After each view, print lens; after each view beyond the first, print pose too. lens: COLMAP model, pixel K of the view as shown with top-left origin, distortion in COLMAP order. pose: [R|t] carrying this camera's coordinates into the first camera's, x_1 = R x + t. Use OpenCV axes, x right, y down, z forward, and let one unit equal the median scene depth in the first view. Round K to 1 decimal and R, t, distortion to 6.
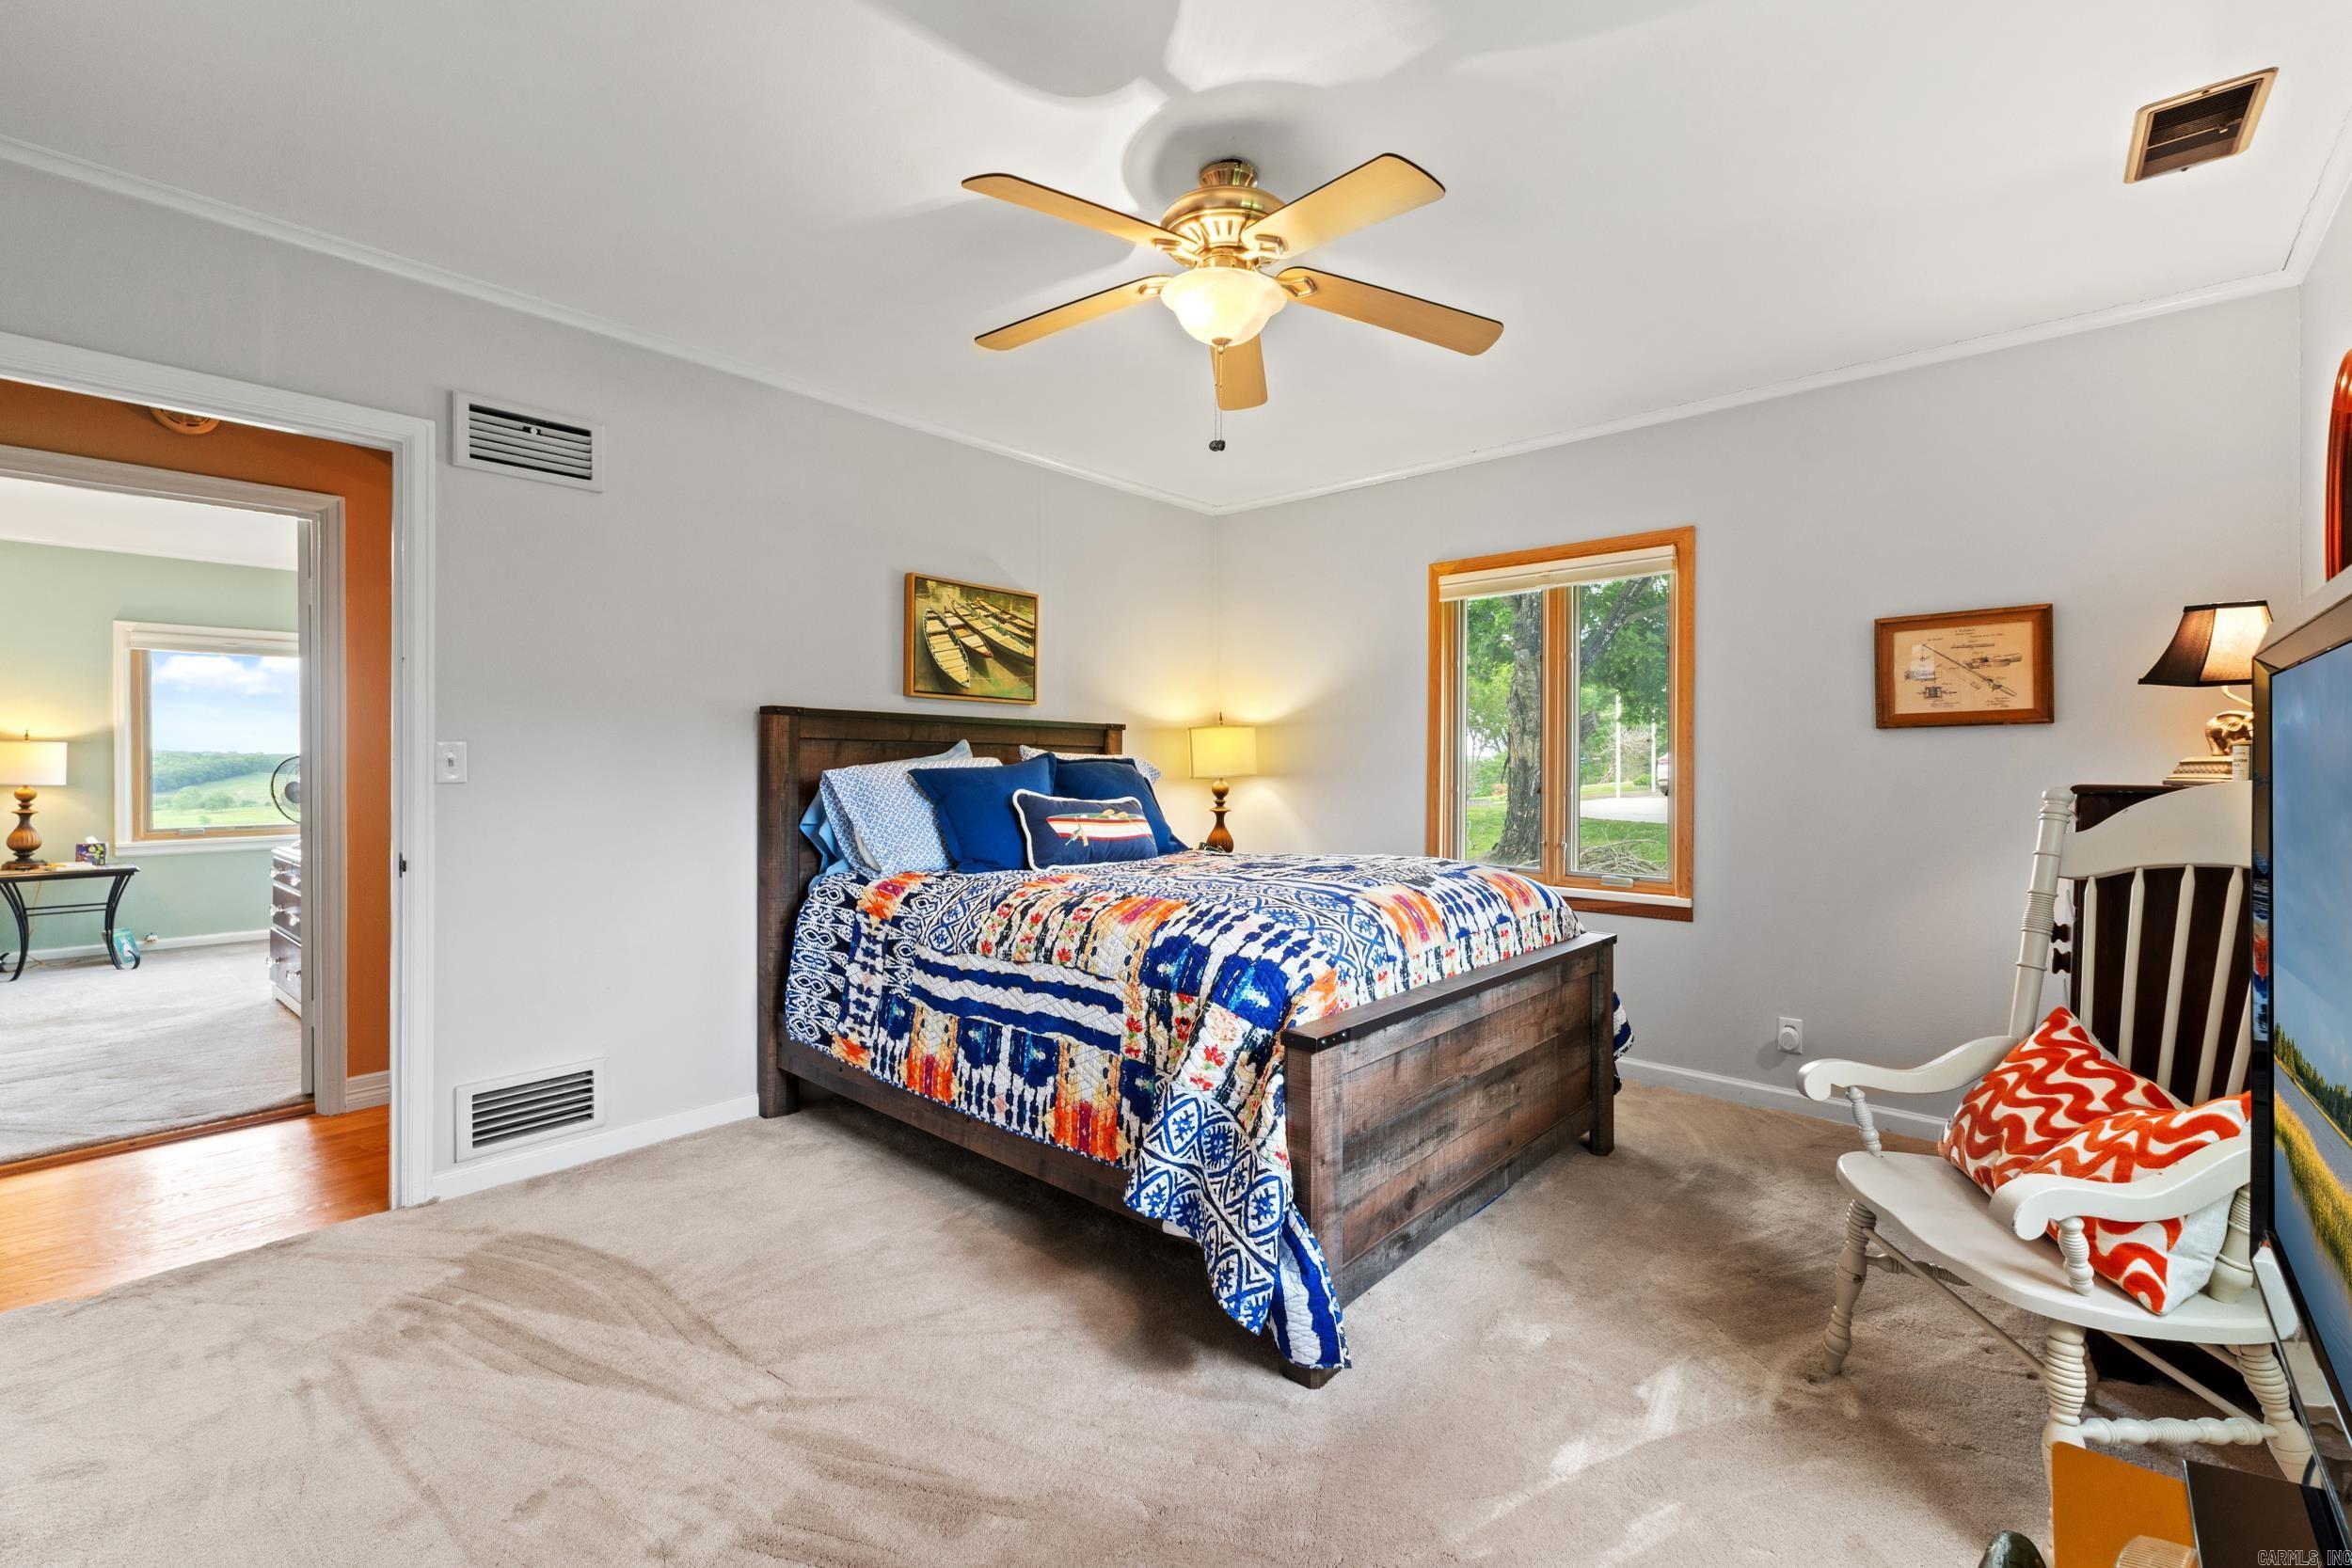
lens RADIAL K [[1004.3, 0, 1190.6], [0, 1004.3, 760.7], [0, 0, 1]] dist [0.006690, -0.000895]
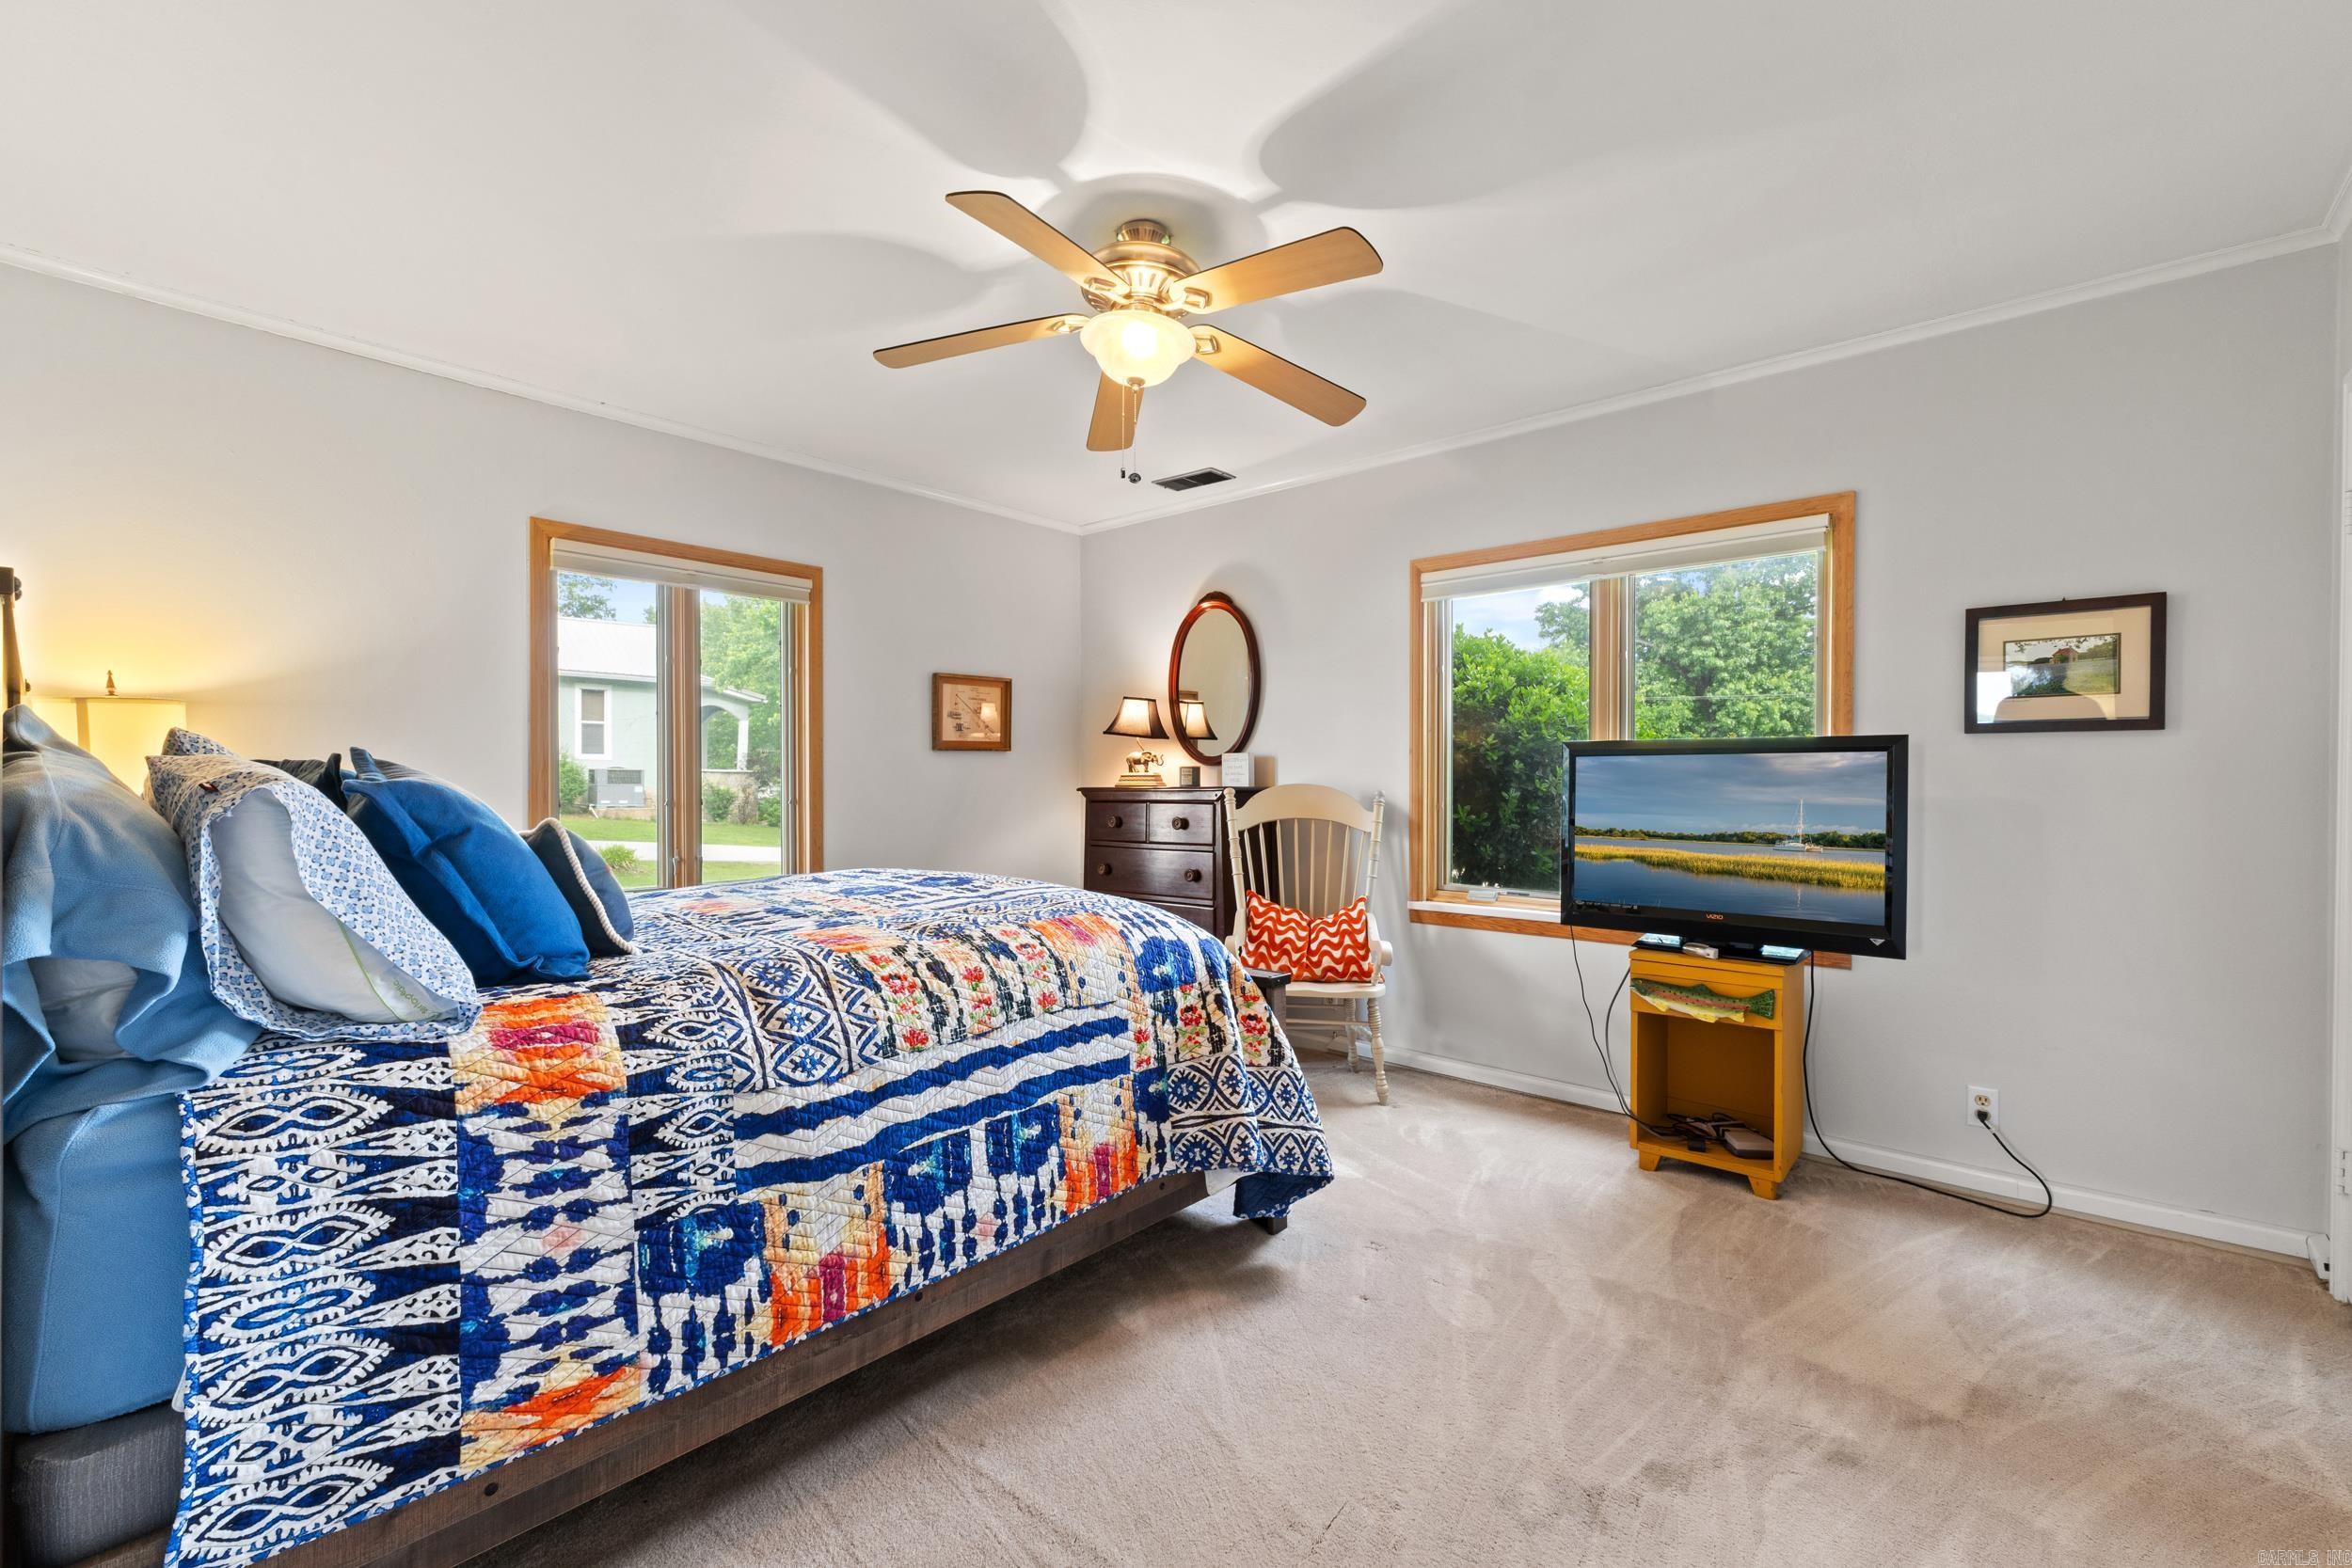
lens RADIAL K [[1004.3, 0, 1190.1], [0, 1004.3, 781.7], [0, 0, 1]] dist [0.006690, -0.000895]
pose [[-0.015674, -0.002966, 0.999873, -0.892620], [-0.008281, 0.999962, 0.002837, 0.005670], [-0.999843, -0.008236, -0.015698, 0.820034]]
